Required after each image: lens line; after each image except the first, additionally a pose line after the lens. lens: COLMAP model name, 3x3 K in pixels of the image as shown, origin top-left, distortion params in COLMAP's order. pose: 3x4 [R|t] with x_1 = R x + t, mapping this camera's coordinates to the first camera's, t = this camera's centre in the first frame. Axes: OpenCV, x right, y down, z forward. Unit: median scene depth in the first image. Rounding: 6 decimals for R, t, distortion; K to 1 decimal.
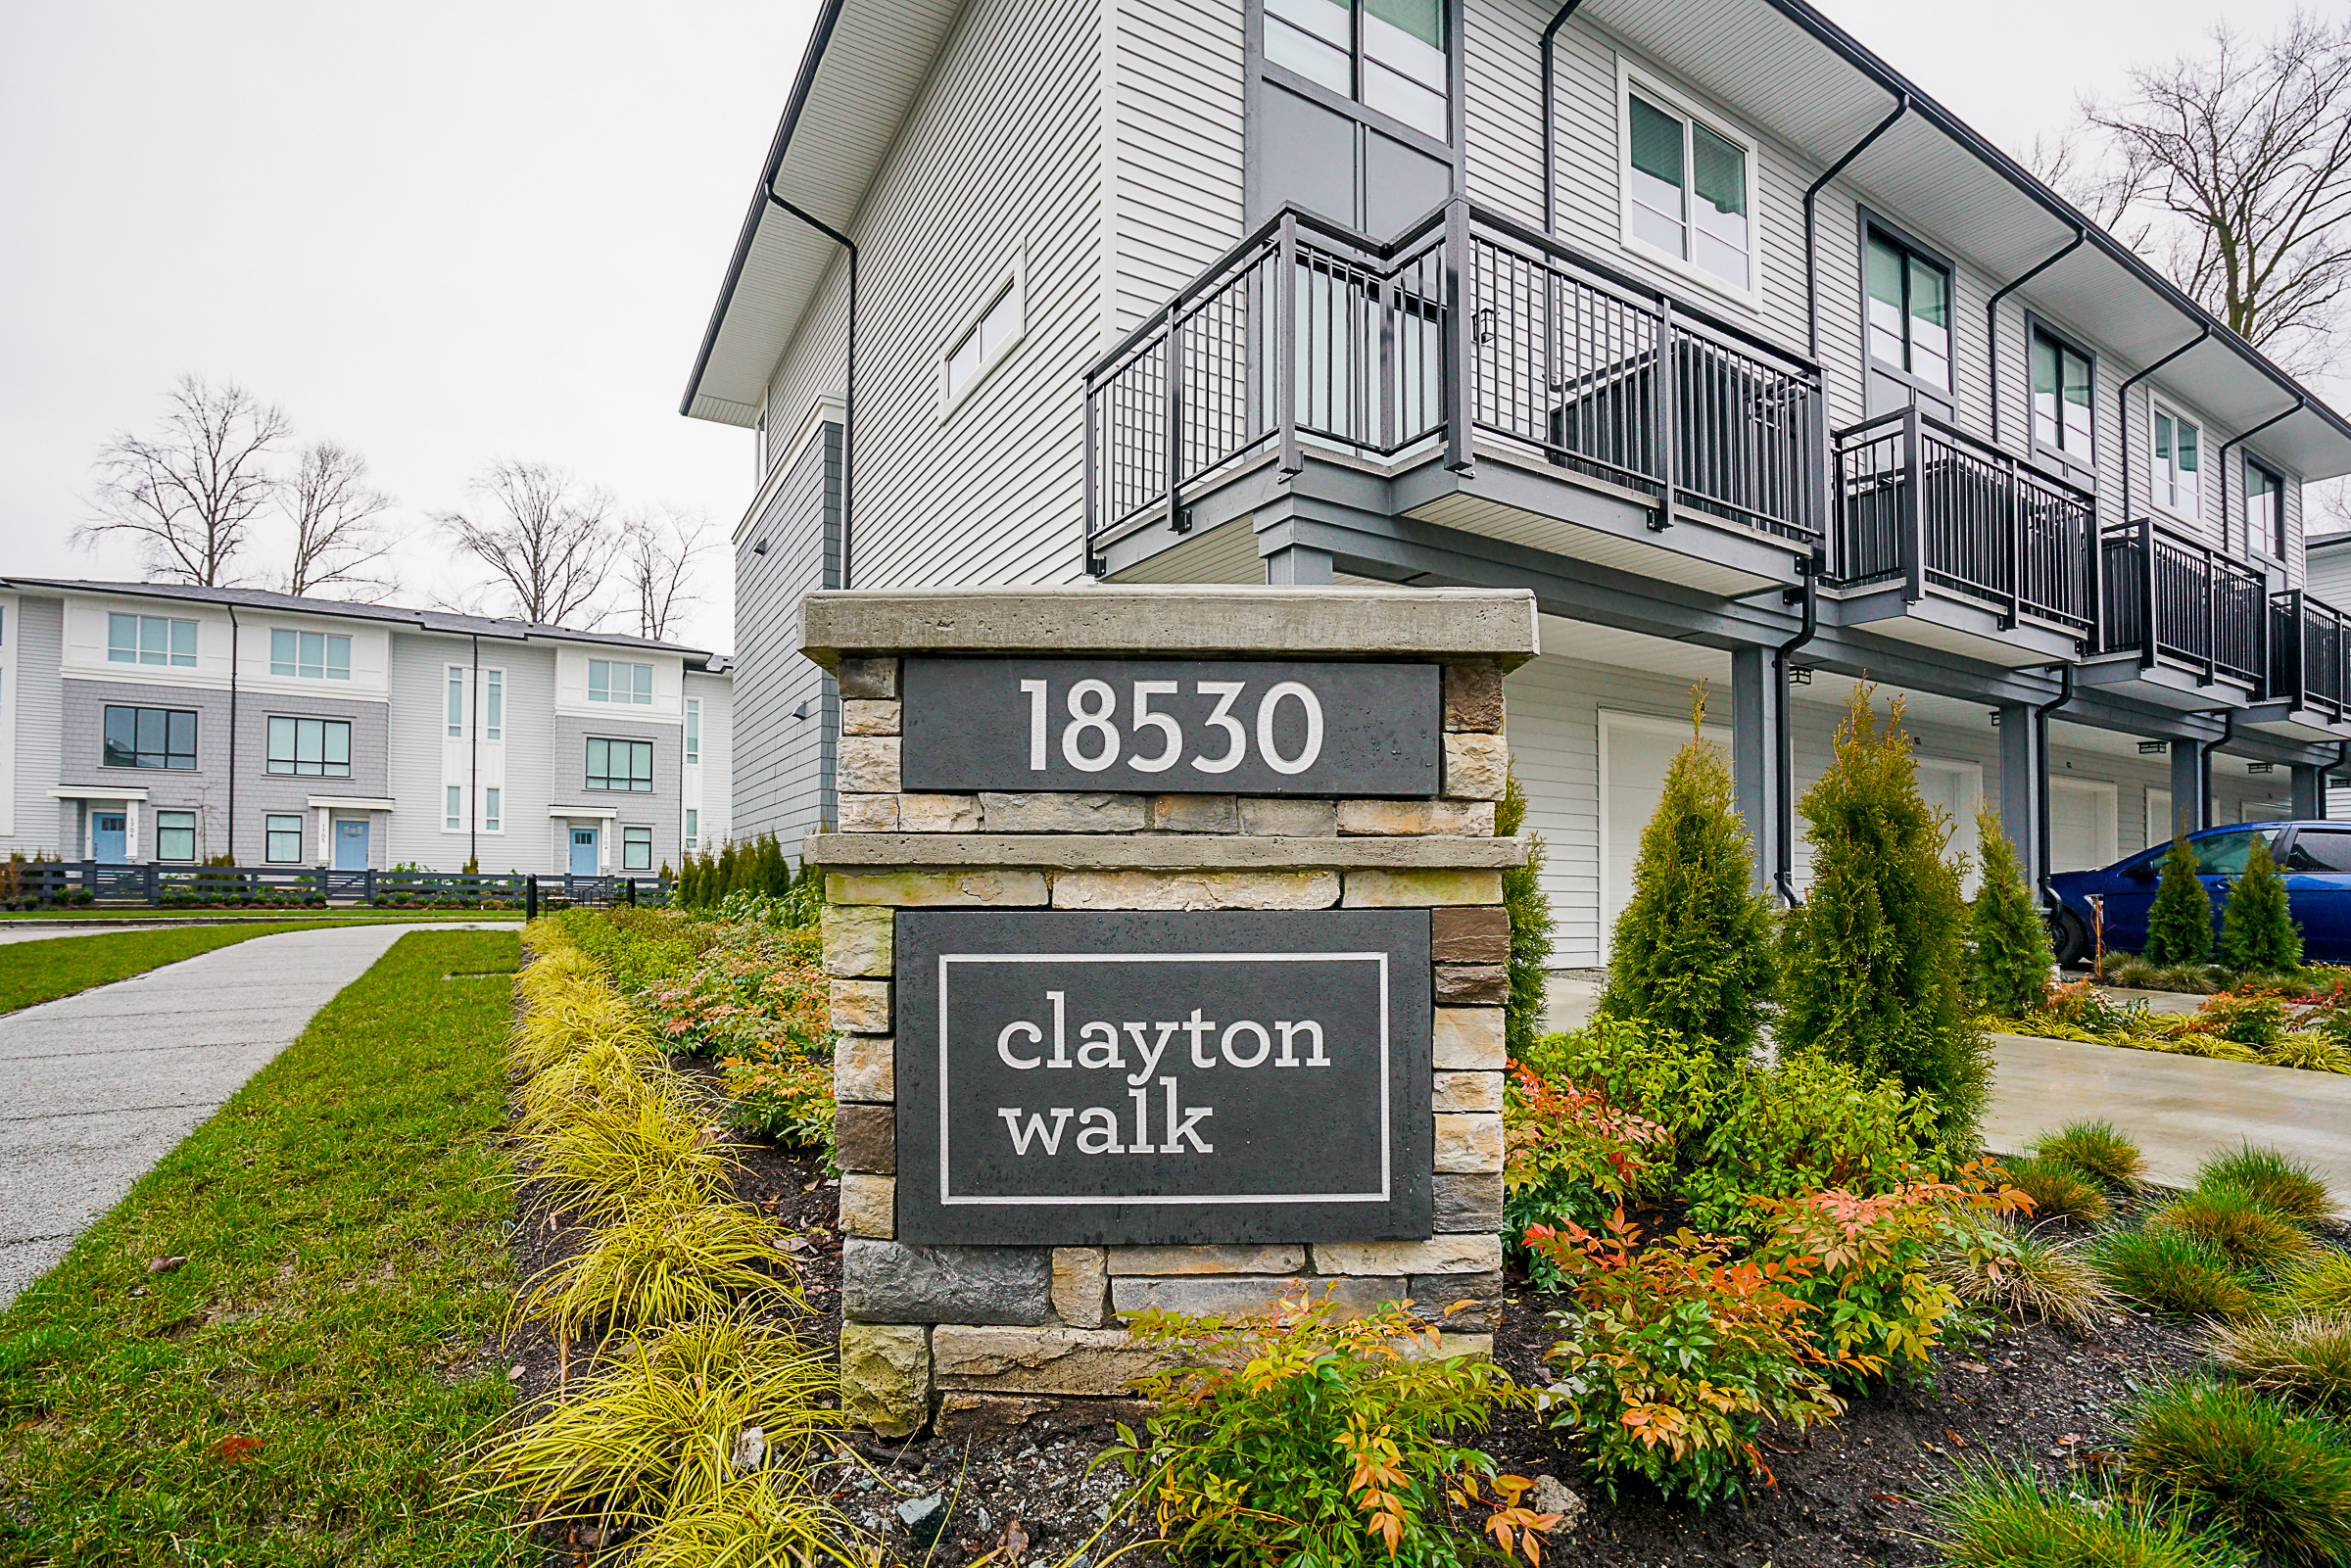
lens RADIAL K [[1082.2, 0, 1095.4], [0, 1082.2, 874.3], [0, 0, 1]] dist [-0.039453, 0.009688]
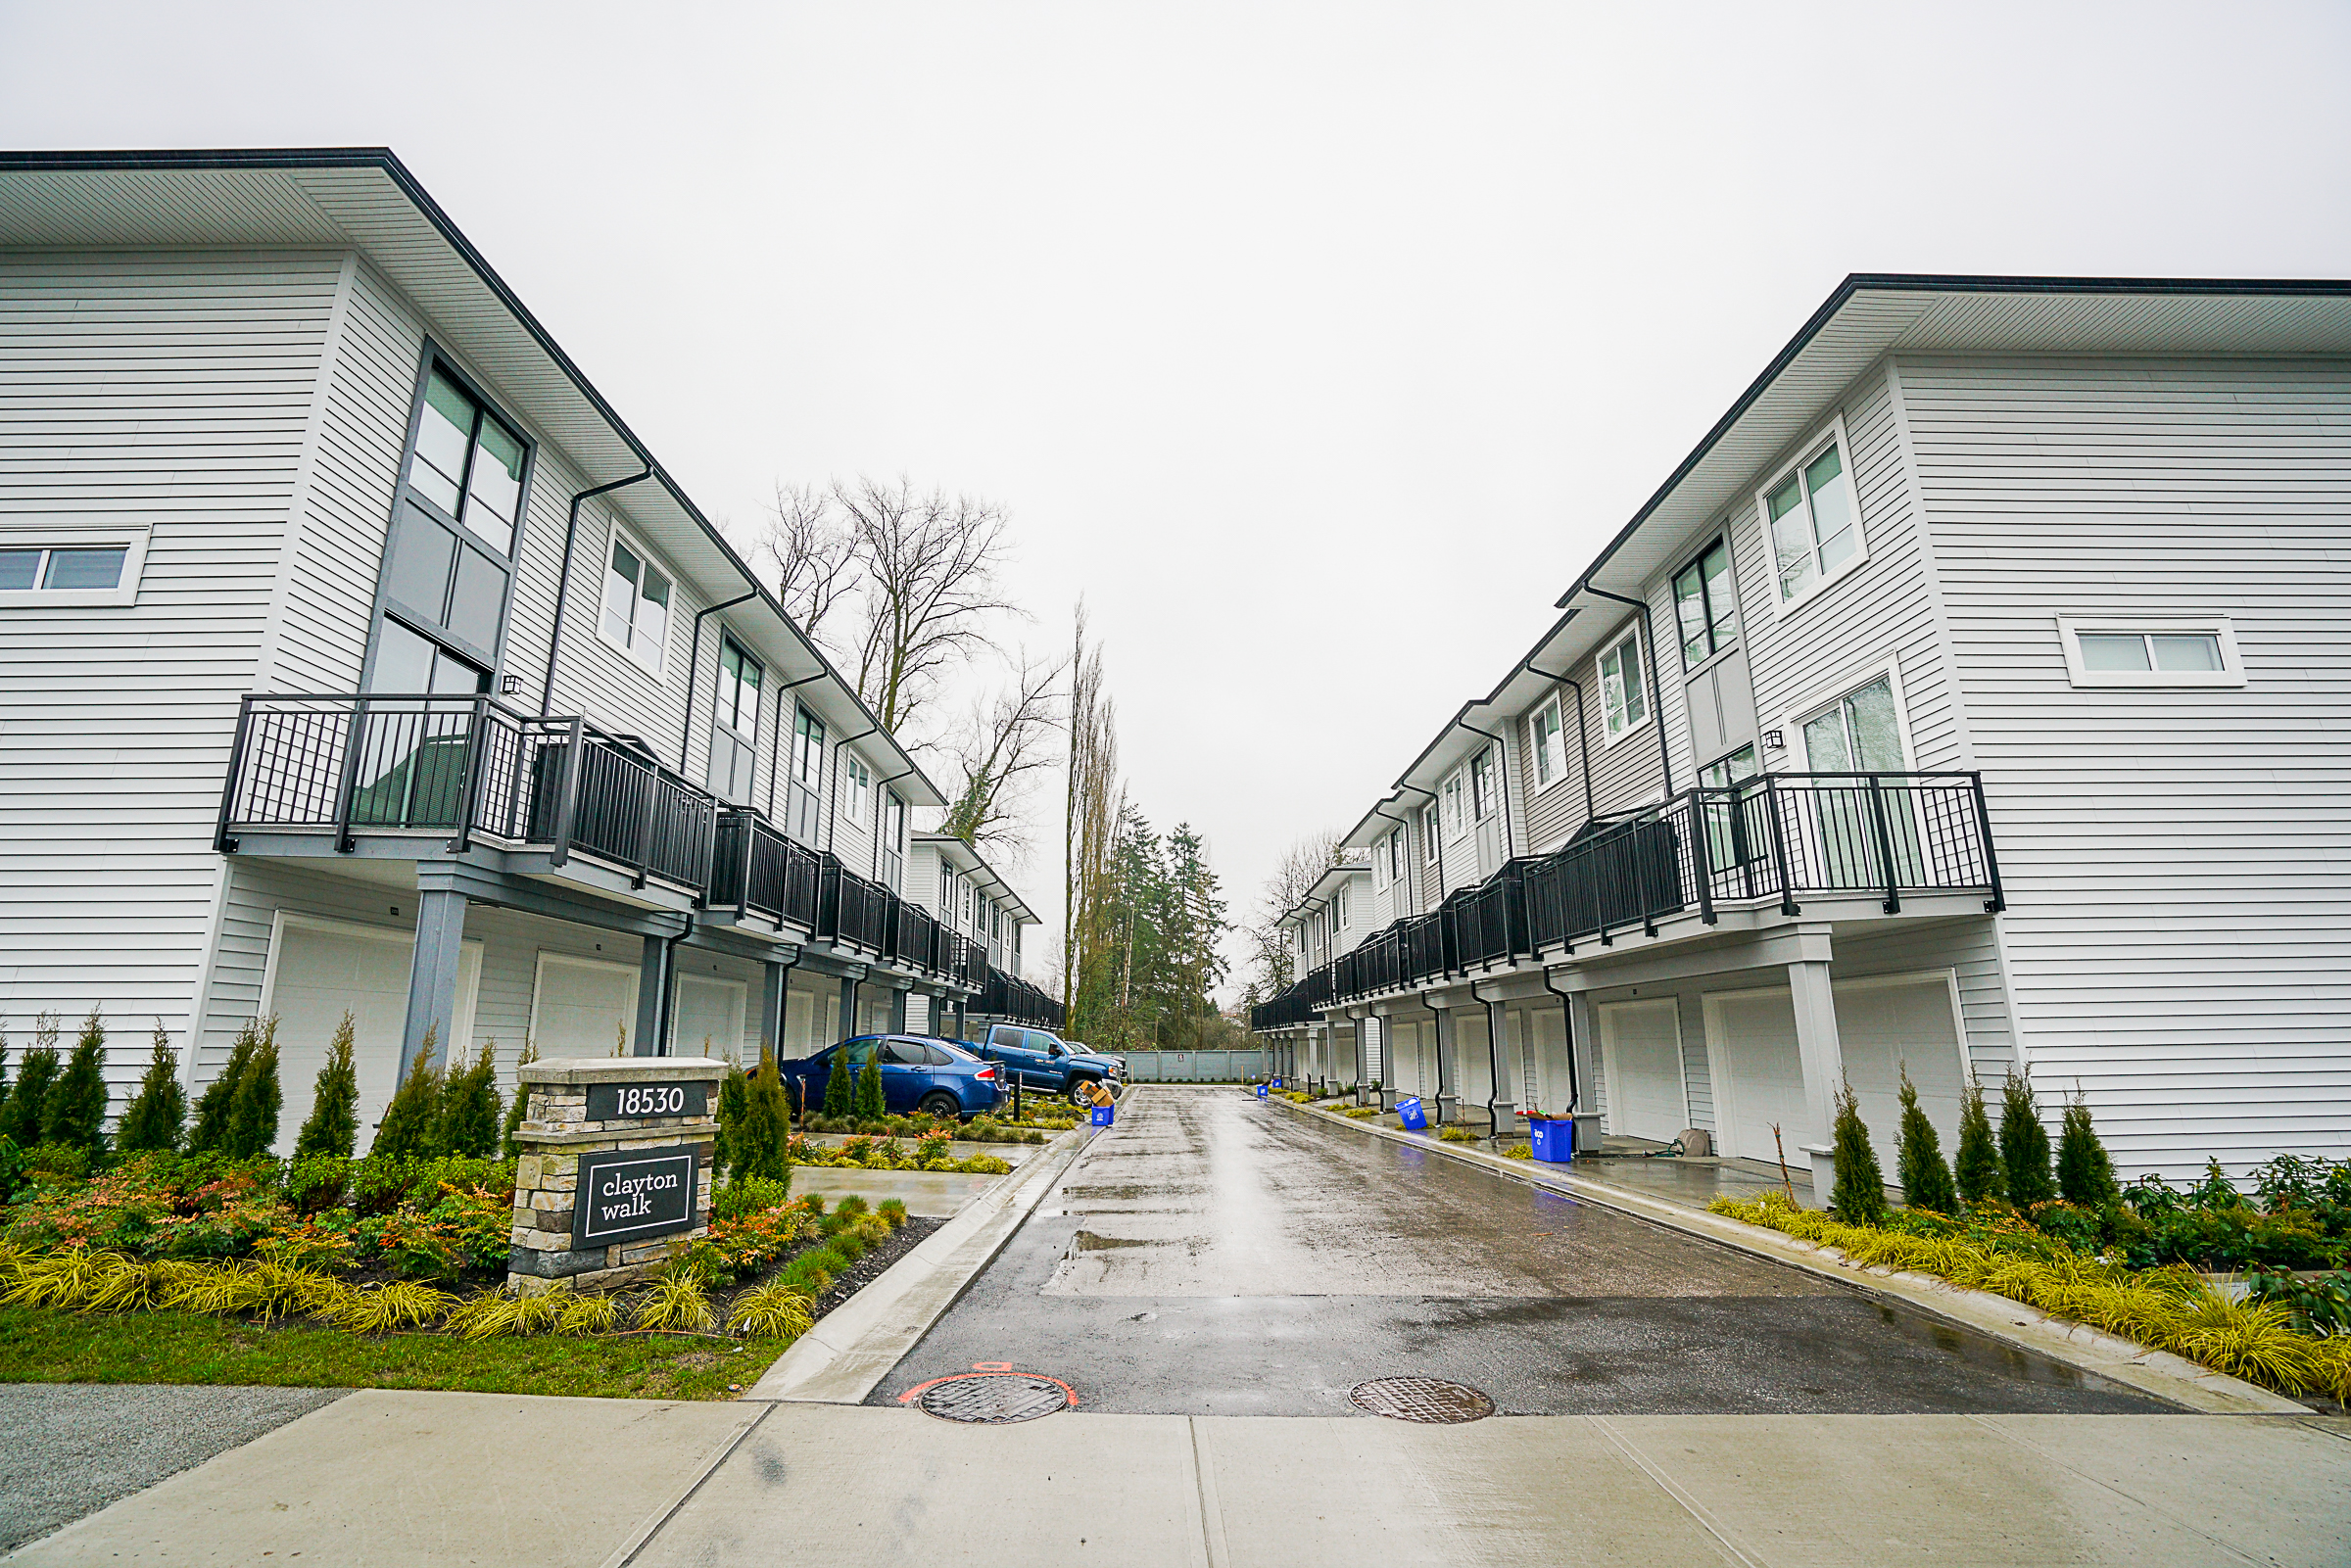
lens RADIAL K [[1107.7, 0, 1175.5], [0, 1107.7, 784.0], [0, 0, 1]] dist [-0.081636, 0.050850]
pose [[0.461164, 0.196393, 0.865308, -0.515535], [-0.006470, 0.975916, -0.218049, -0.079011], [-0.887291, 0.094958, 0.451328, -0.494839]]
